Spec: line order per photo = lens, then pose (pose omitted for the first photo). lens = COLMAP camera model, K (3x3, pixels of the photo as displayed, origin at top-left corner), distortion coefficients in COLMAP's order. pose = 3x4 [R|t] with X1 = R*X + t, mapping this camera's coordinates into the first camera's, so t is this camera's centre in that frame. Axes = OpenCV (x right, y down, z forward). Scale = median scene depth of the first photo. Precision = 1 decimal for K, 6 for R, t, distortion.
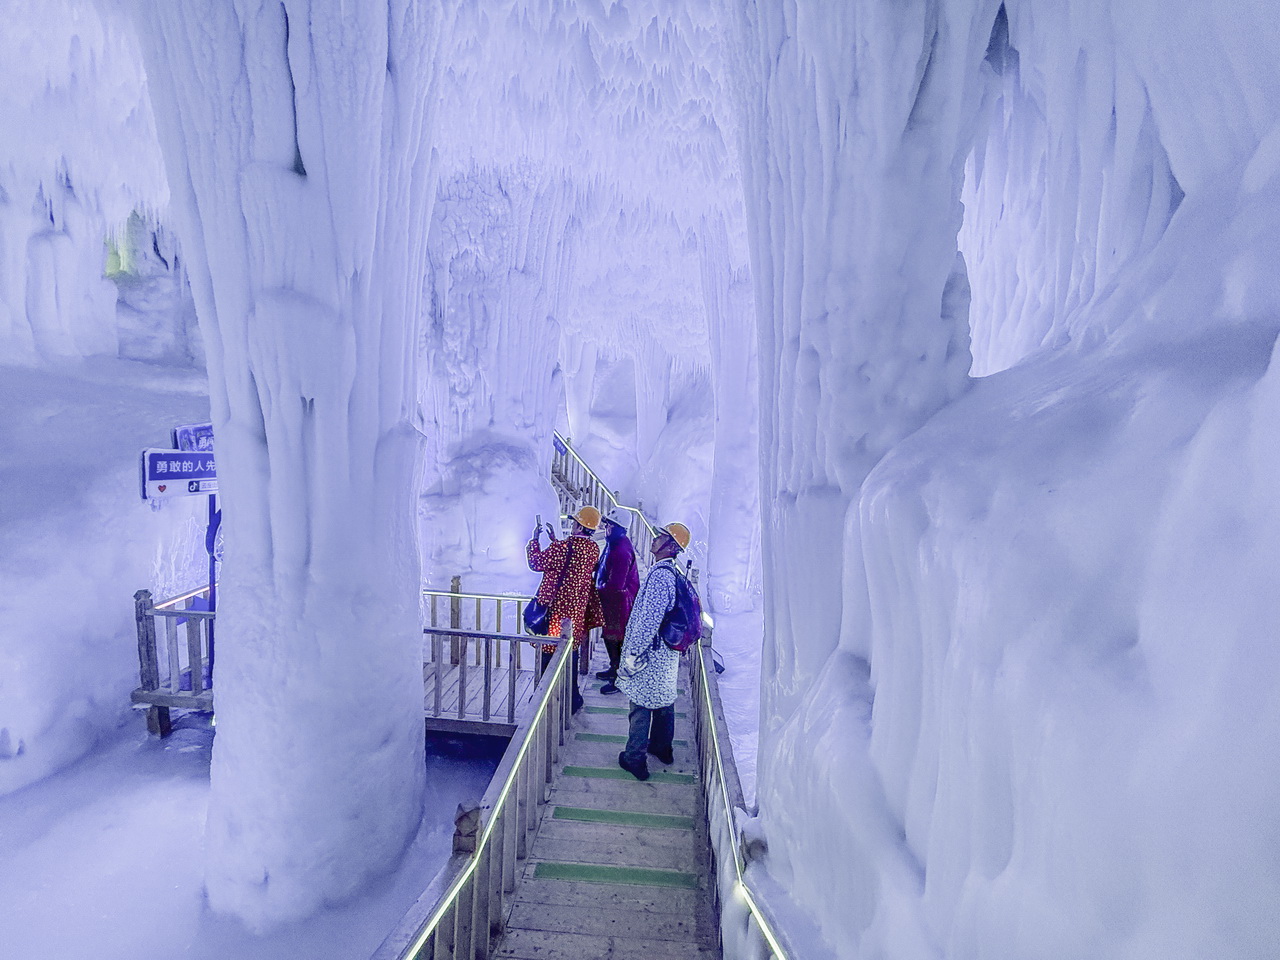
lens RADIAL K [[513.2, 0, 639.4], [0, 513.2, 481.1], [0, 0, 1]] dist [-0.000246, 0.000135]
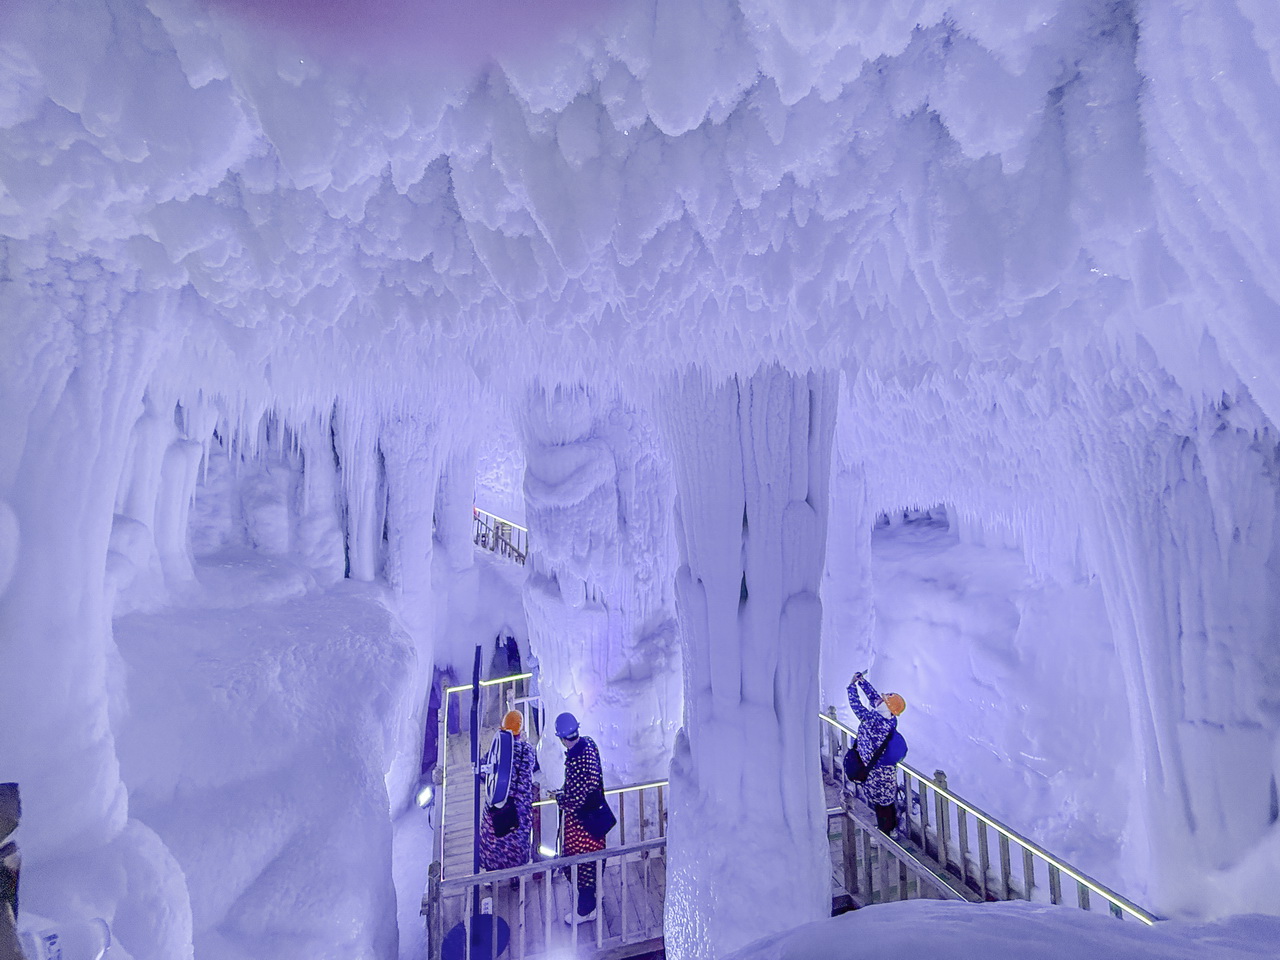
lens RADIAL K [[513.2, 0, 641.0], [0, 513.2, 477.8], [0, 0, 1]] dist [-0.000246, 0.000135]
pose [[0.948425, -0.041268, 0.314304, -0.685449], [0.084799, 0.988385, -0.126109, -0.247760], [-0.305449, 0.146257, 0.940909, -0.053938]]
